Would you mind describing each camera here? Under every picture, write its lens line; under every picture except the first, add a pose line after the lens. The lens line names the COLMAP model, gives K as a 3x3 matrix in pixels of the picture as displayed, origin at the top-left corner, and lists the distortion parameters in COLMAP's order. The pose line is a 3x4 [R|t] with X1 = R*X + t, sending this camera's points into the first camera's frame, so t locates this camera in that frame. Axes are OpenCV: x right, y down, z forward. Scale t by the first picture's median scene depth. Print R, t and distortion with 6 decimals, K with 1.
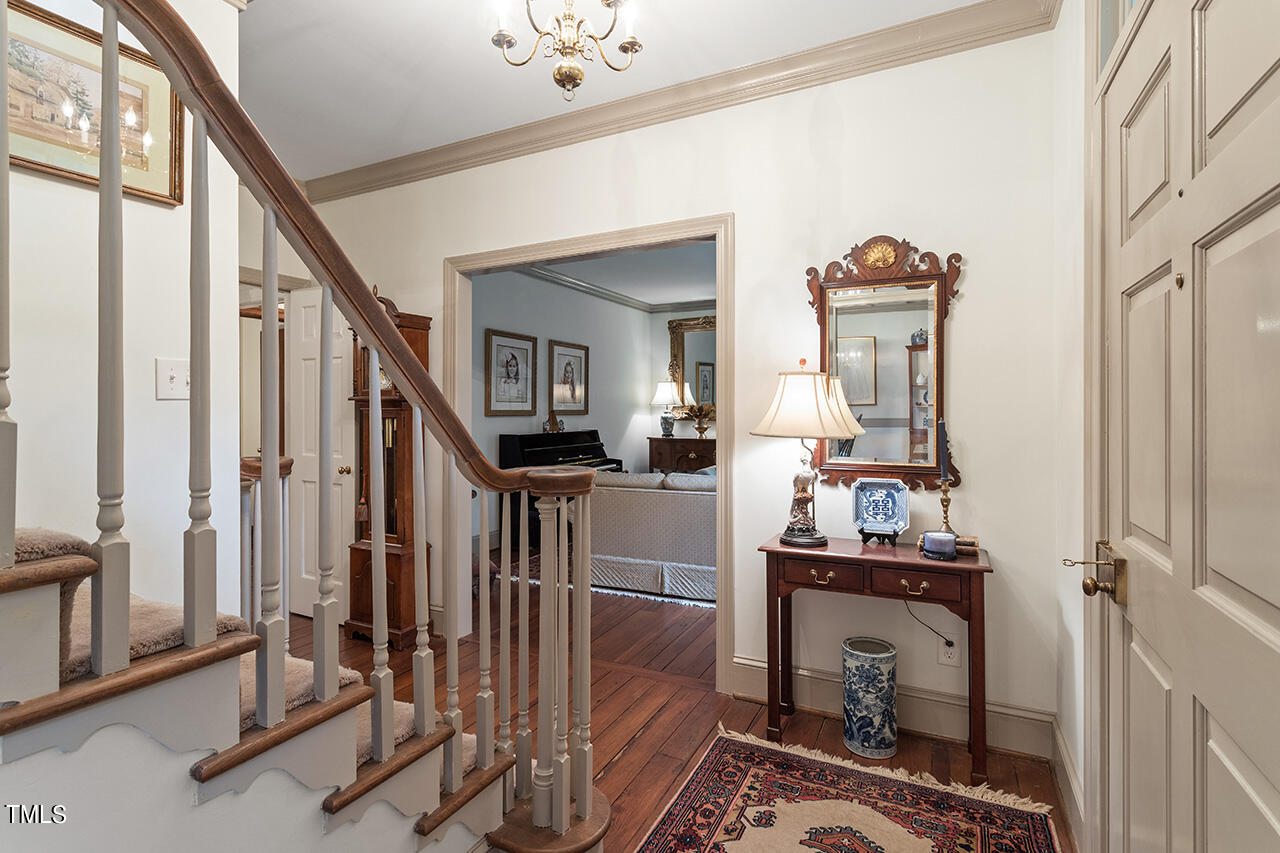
lens RADIAL K [[603.9, 0, 643.3], [0, 603.9, 418.4], [0, 0, 1]] dist [0.011000, 0.000507]
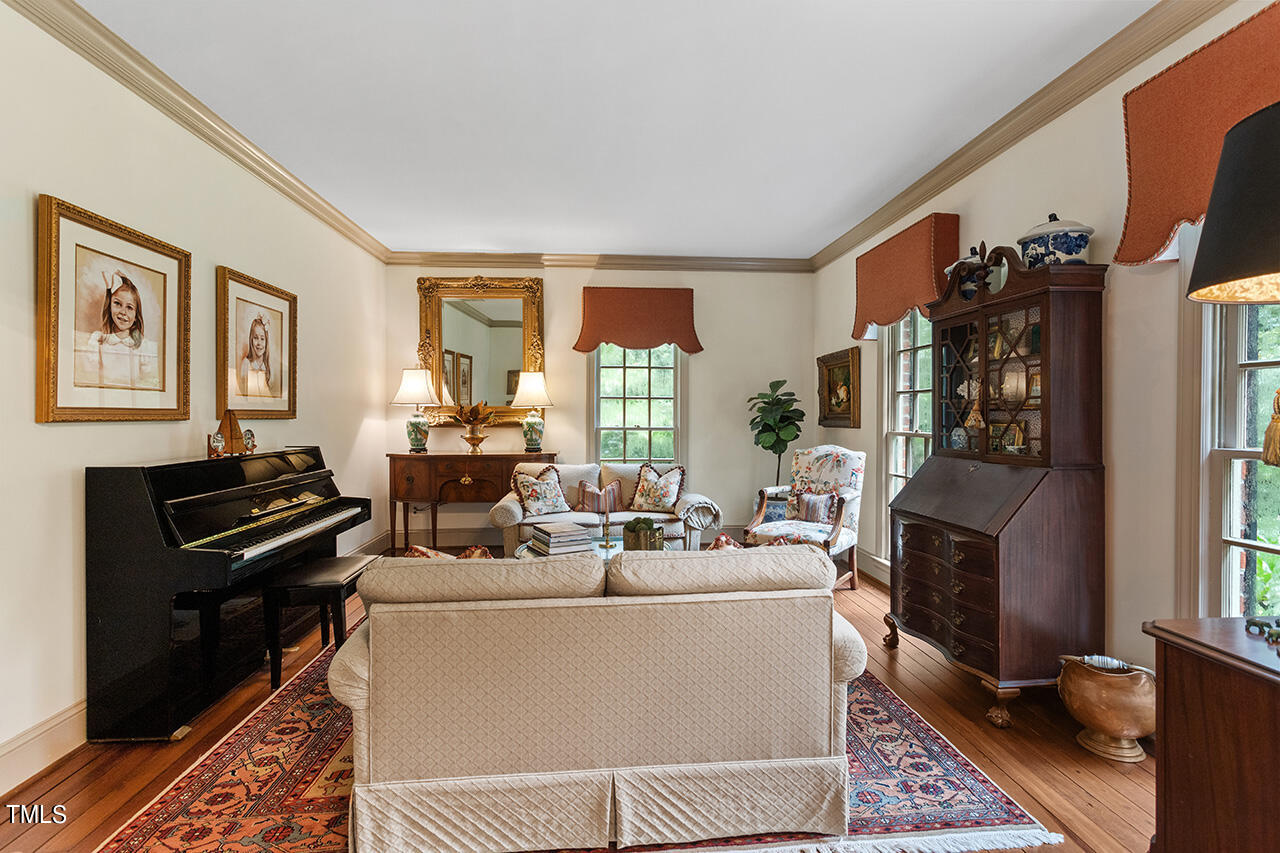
lens RADIAL K [[603.9, 0, 643.3], [0, 603.9, 418.4], [0, 0, 1]] dist [0.011000, 0.000507]
pose [[0.865202, 0.000468, 0.501423, -0.102073], [0.003065, 0.999976, -0.006222, -0.002317], [-0.501414, 0.006920, 0.865180, 0.394047]]
